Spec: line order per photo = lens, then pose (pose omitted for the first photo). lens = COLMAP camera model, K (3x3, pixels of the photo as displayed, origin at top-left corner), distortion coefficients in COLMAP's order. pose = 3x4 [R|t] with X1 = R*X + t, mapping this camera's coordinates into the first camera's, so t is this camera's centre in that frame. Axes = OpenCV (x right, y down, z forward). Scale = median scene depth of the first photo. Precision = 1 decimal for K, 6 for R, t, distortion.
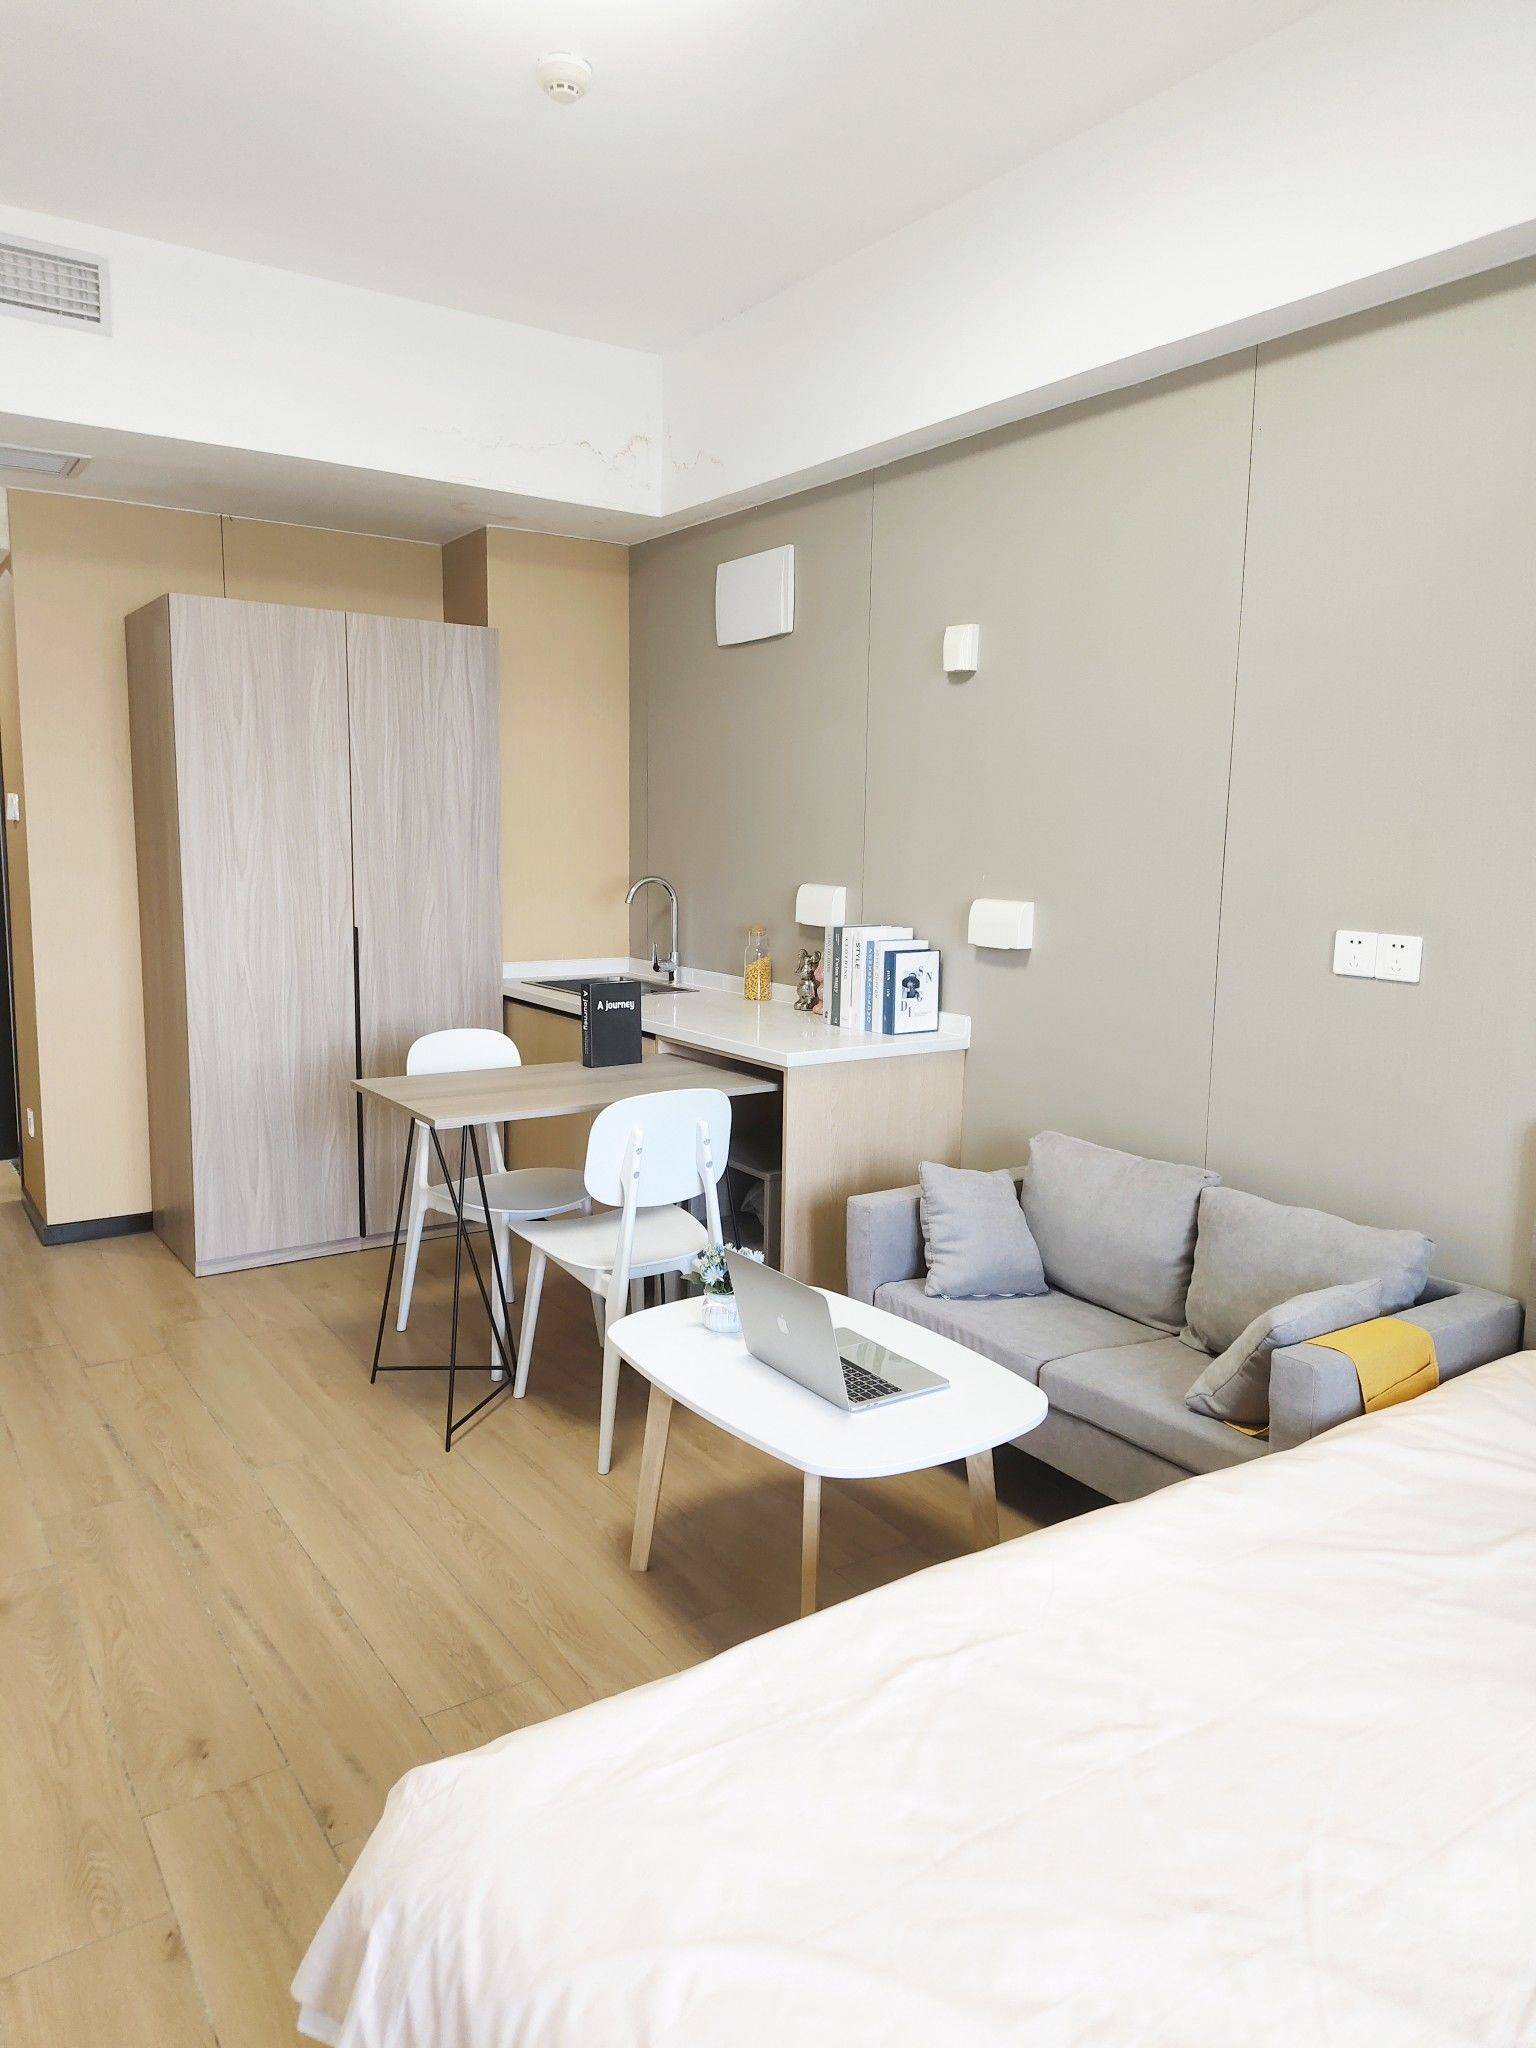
lens RADIAL K [[1383.7, 0, 769.0], [0, 1383.7, 1025.7], [0, 0, 1]] dist [-0.022475, -0.007380]
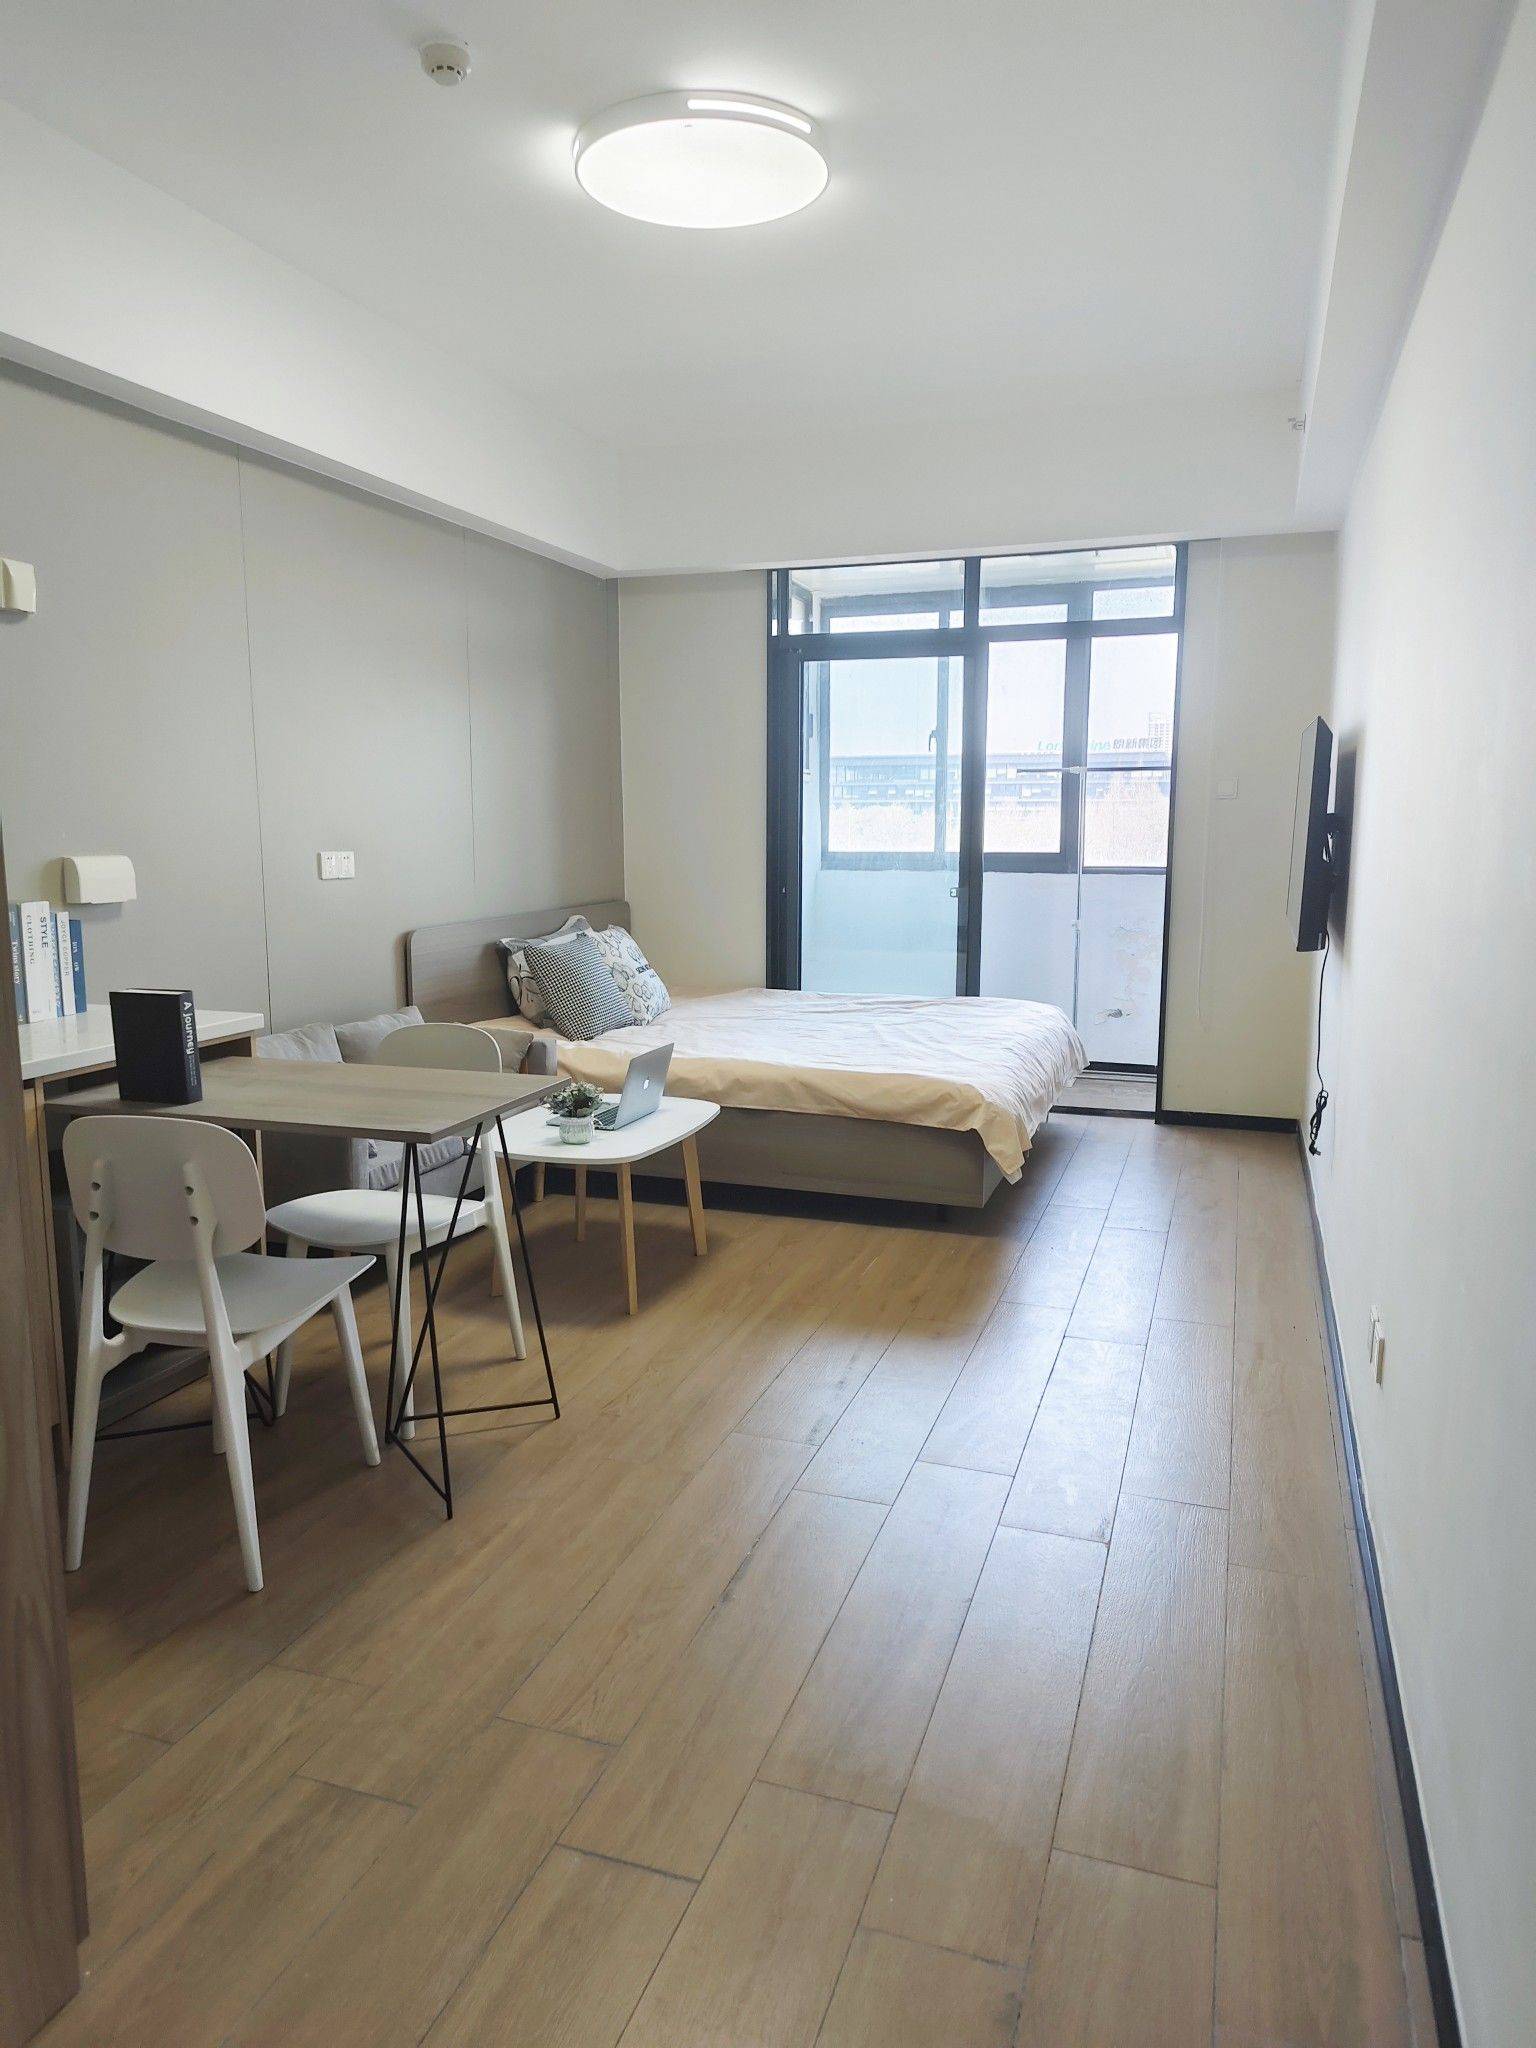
lens RADIAL K [[1383.7, 0, 767.0], [0, 1383.7, 1021.8], [0, 0, 1]] dist [-0.022475, -0.007380]
pose [[-0.597511, -0.133076, 0.790741, -0.963044], [0.100147, 0.966027, 0.238250, -0.168842], [-0.795582, 0.221547, -0.563885, 1.237512]]
